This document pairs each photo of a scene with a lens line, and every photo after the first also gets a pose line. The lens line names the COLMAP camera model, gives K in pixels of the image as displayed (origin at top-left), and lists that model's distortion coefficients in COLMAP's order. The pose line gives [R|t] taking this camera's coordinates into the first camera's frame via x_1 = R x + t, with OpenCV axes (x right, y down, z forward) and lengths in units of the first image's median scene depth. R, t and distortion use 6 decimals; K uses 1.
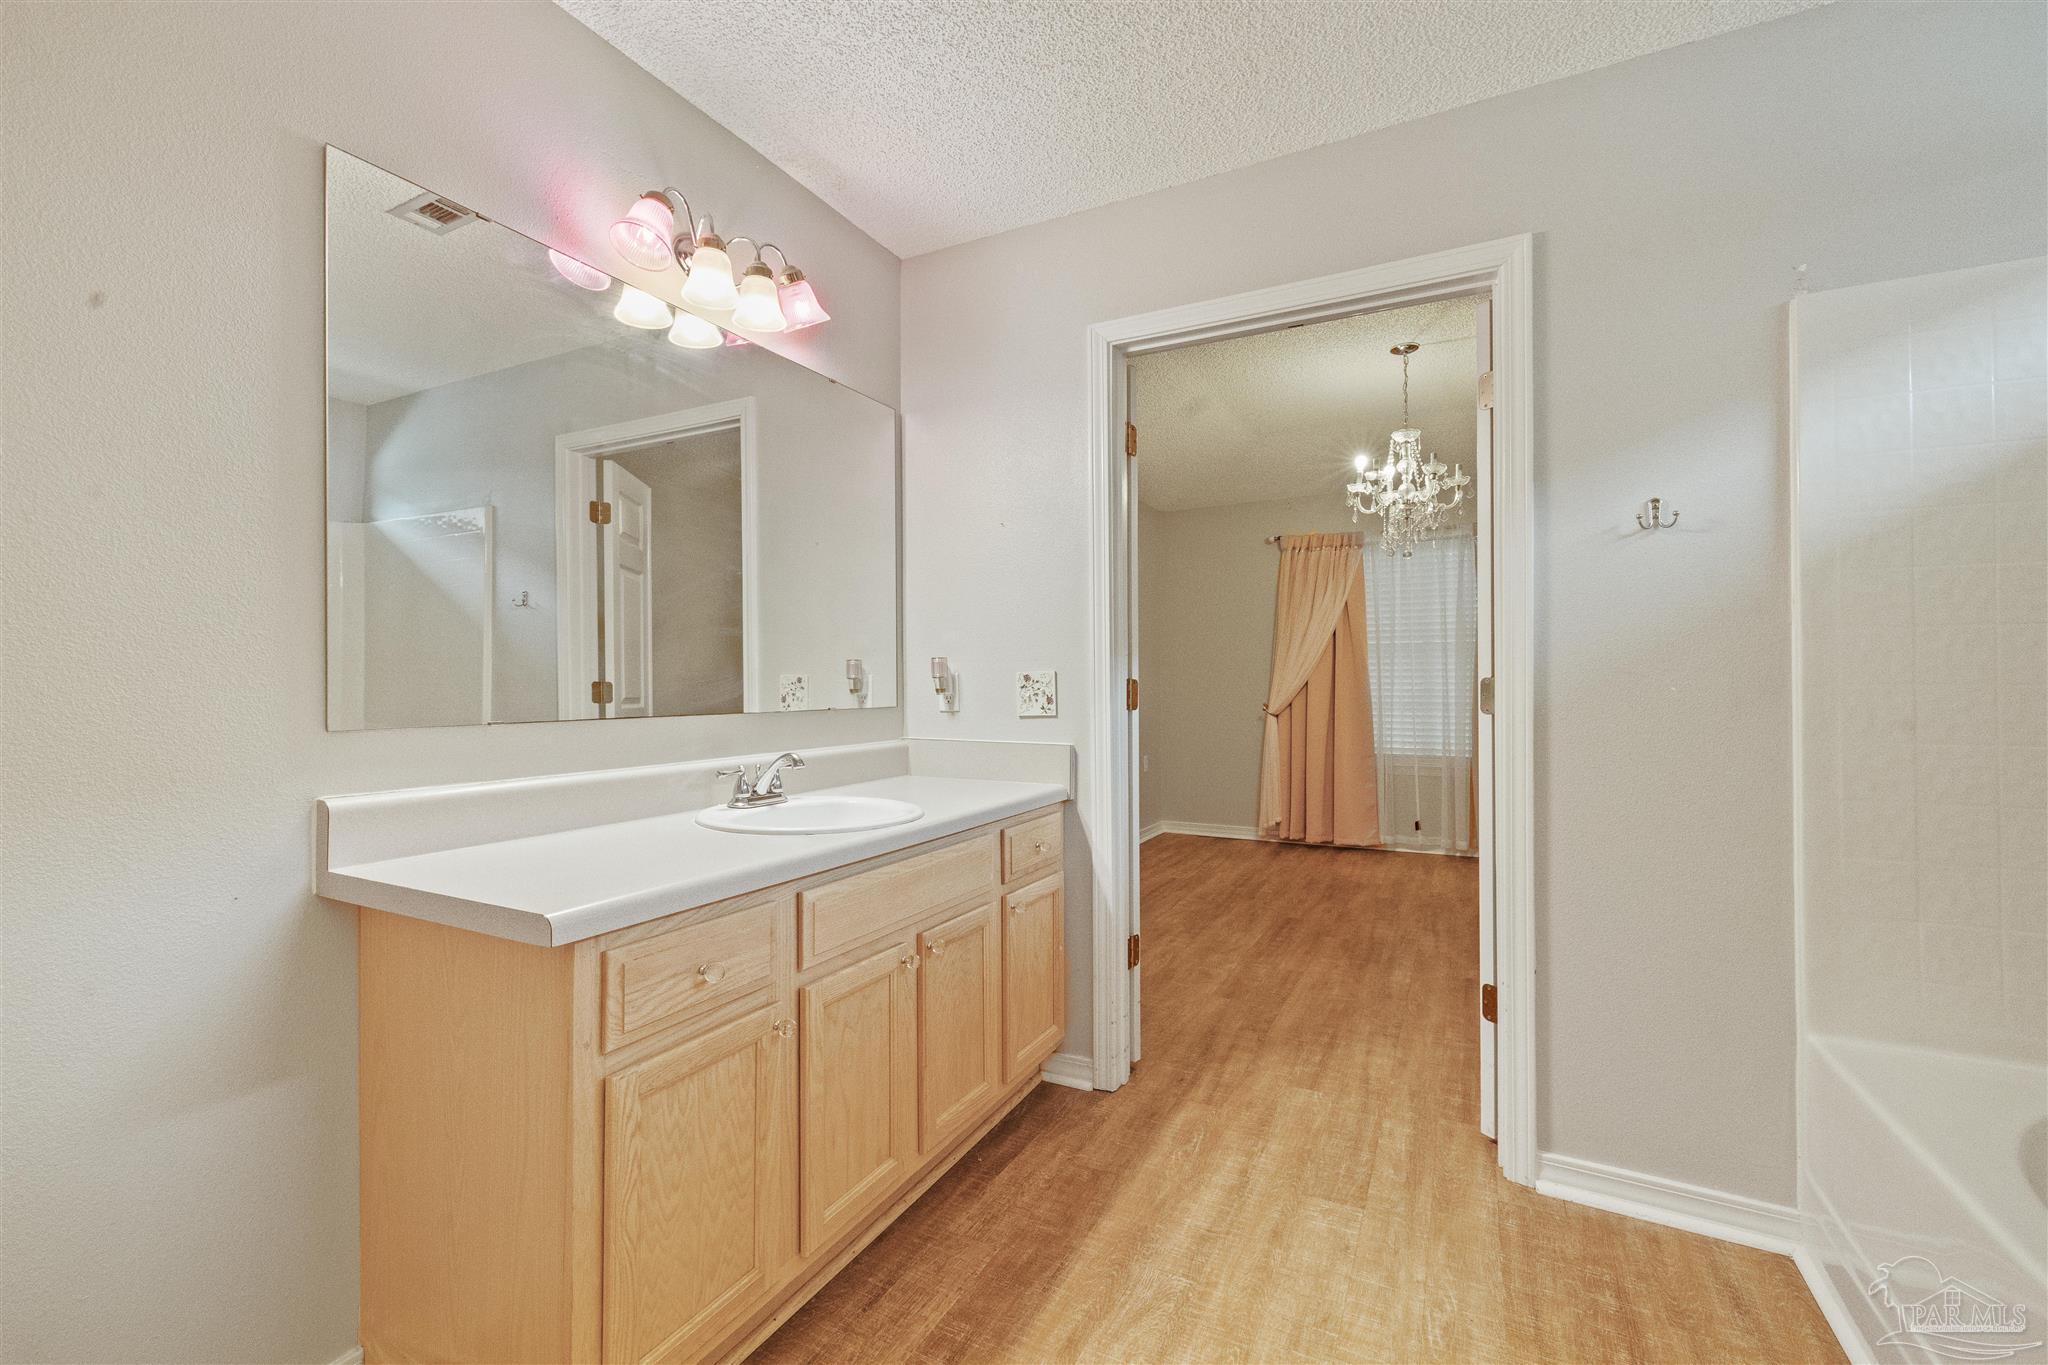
lens RADIAL K [[871.0, 0, 1009.1], [0, 871.0, 675.0], [0, 0, 1]] dist [-0.003600, 0.000836]
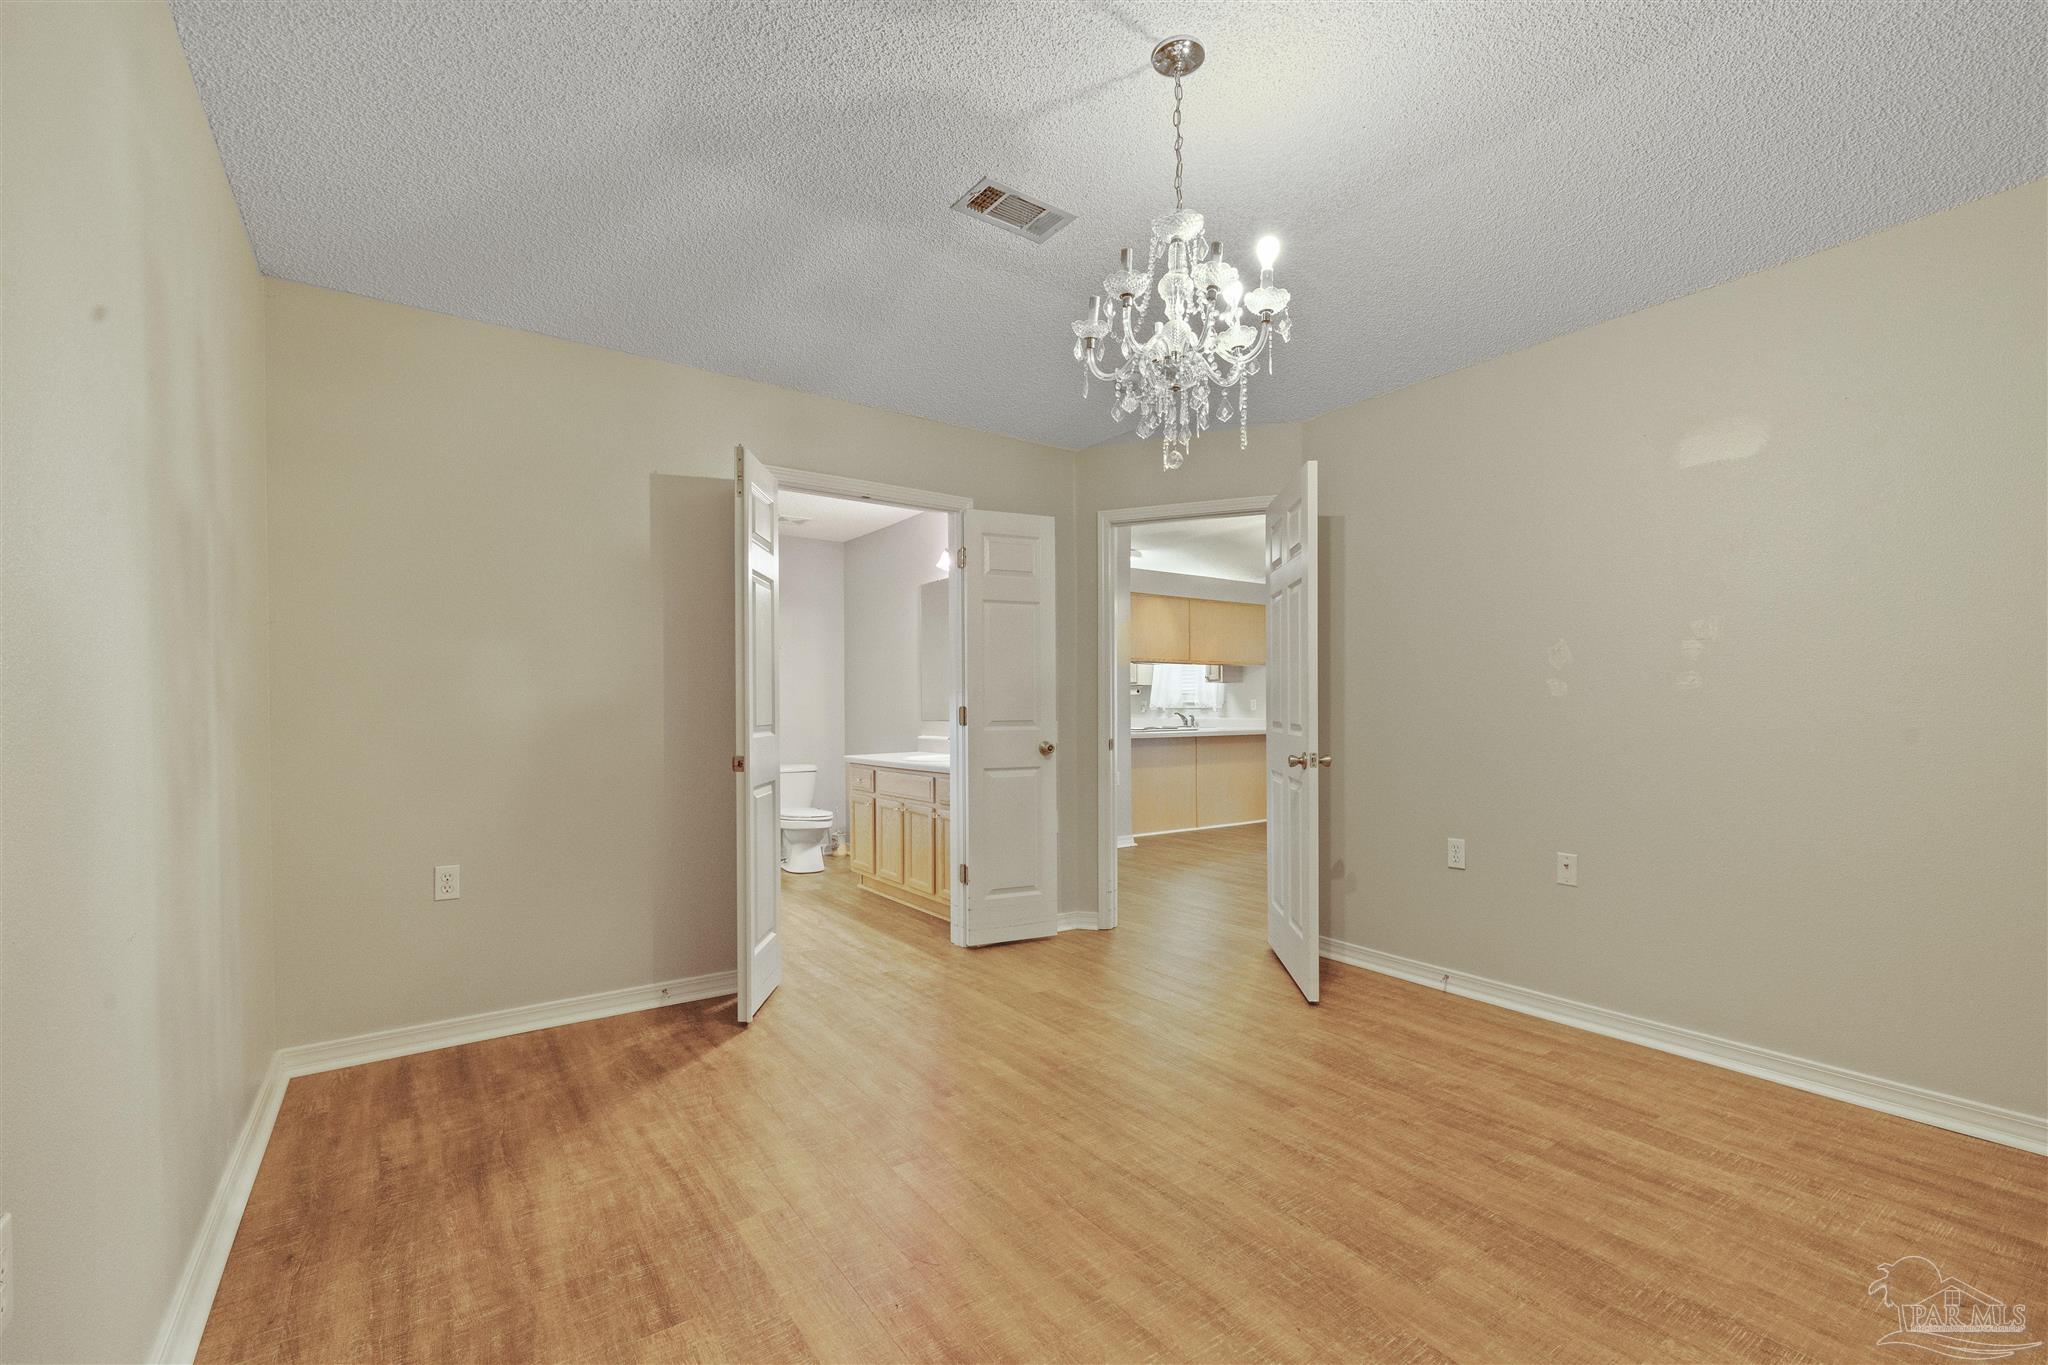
lens RADIAL K [[871.0, 0, 1049.6], [0, 871.0, 723.6], [0, 0, 1]] dist [-0.003600, 0.000836]
pose [[-0.428364, 0.018471, -0.903418, 0.676023], [0.012803, 0.999815, 0.014371, 0.006507], [0.903516, -0.005410, -0.428521, 0.809939]]
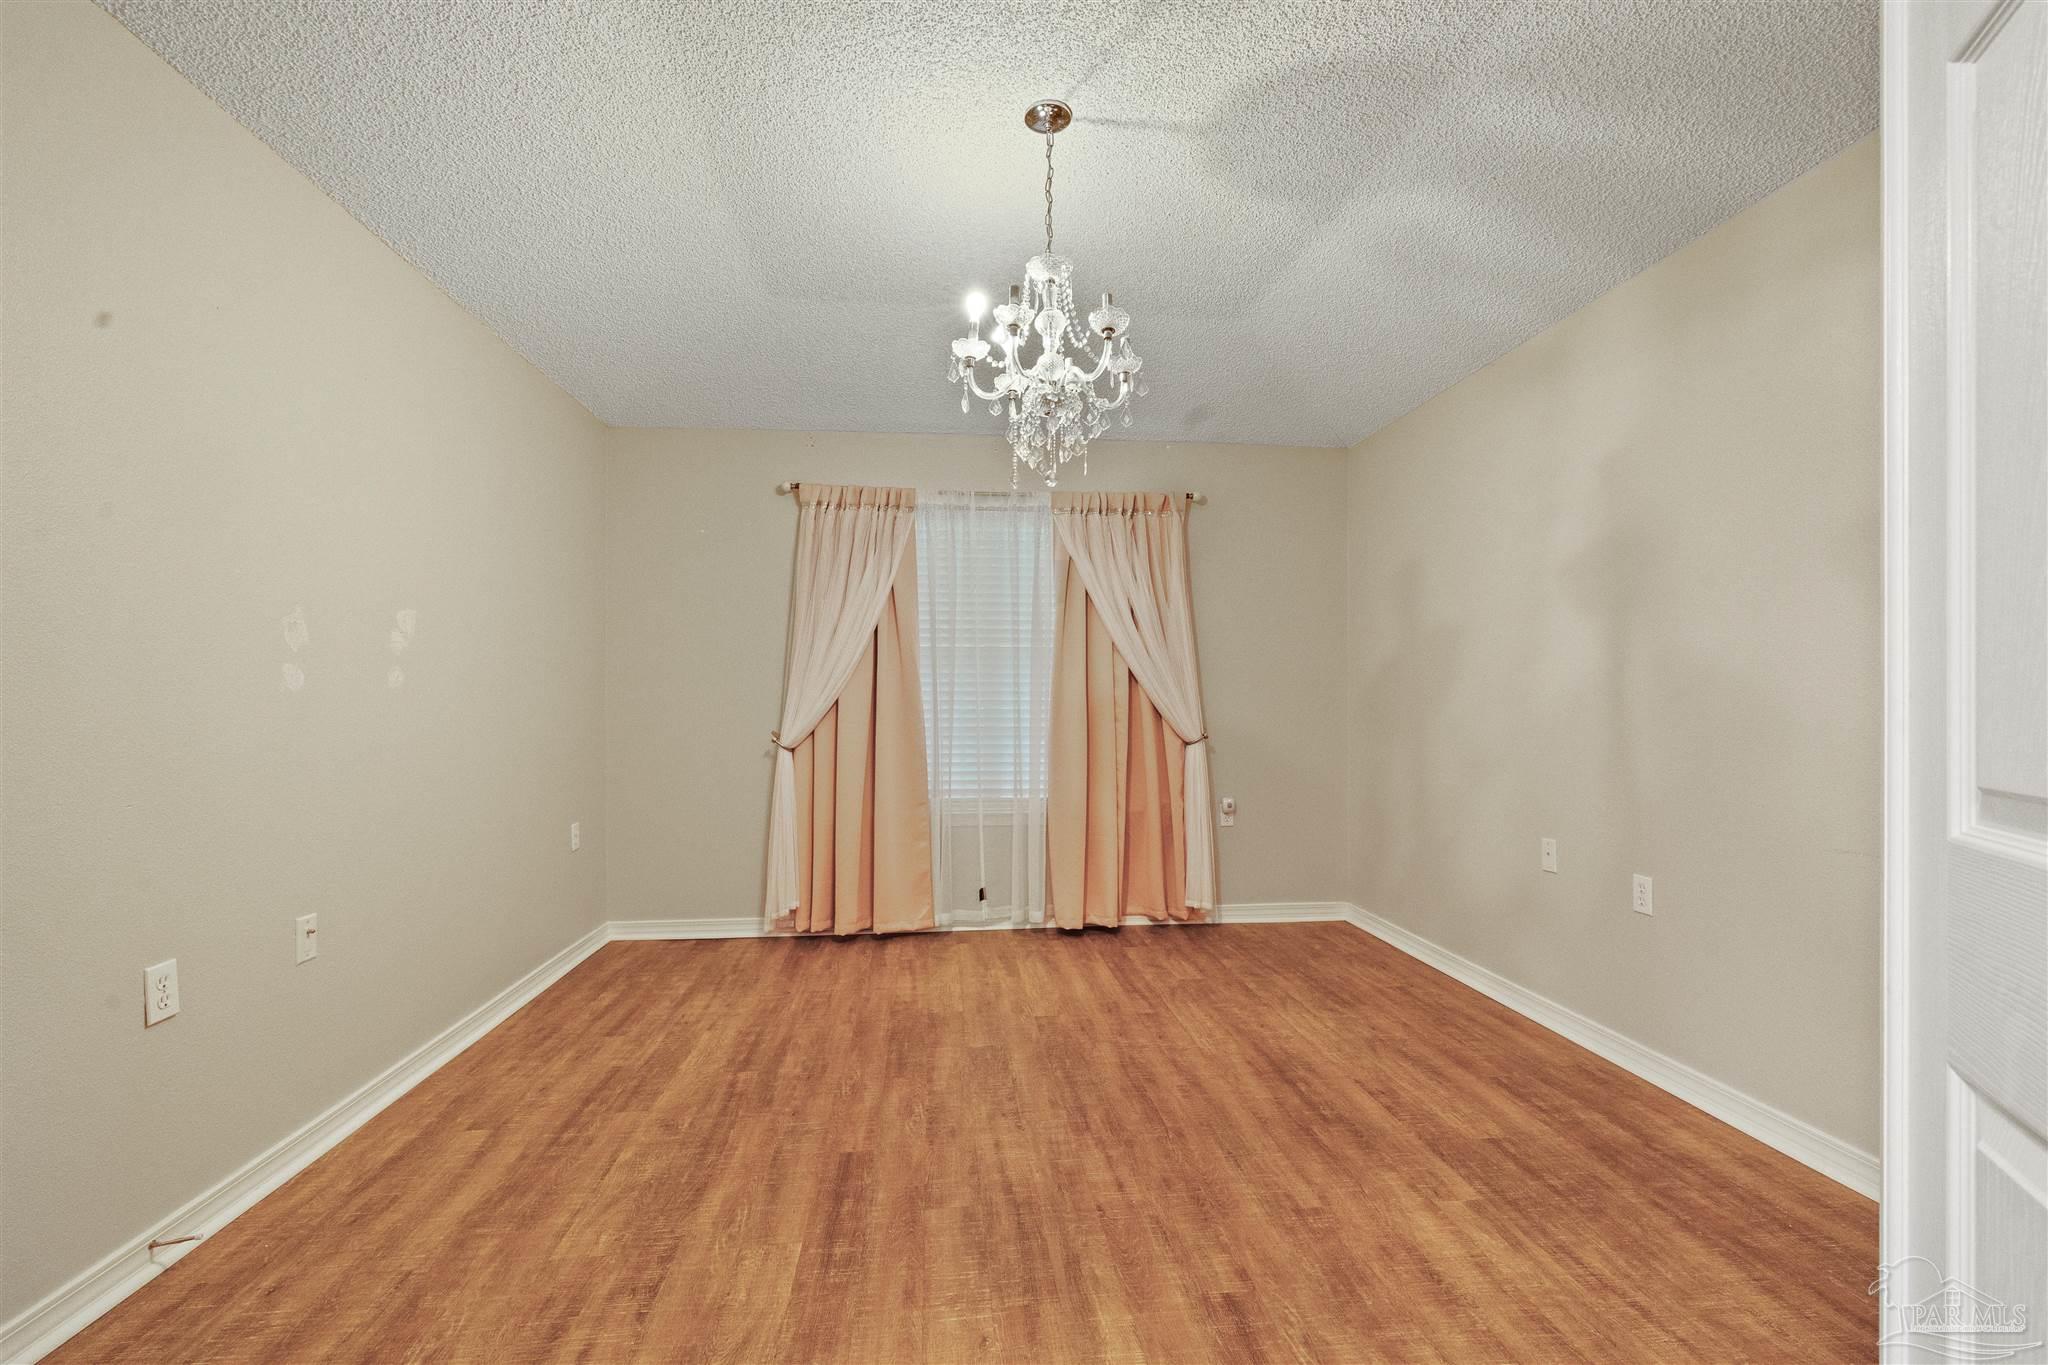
lens RADIAL K [[871.0, 0, 1031.0], [0, 871.0, 694.1], [0, 0, 1]] dist [-0.003600, 0.000836]
pose [[0.825326, 0.003897, 0.564644, 0.087247], [-0.005252, 0.999986, 0.000776, 0.002245], [-0.564633, -0.003606, 0.825334, 0.374491]]
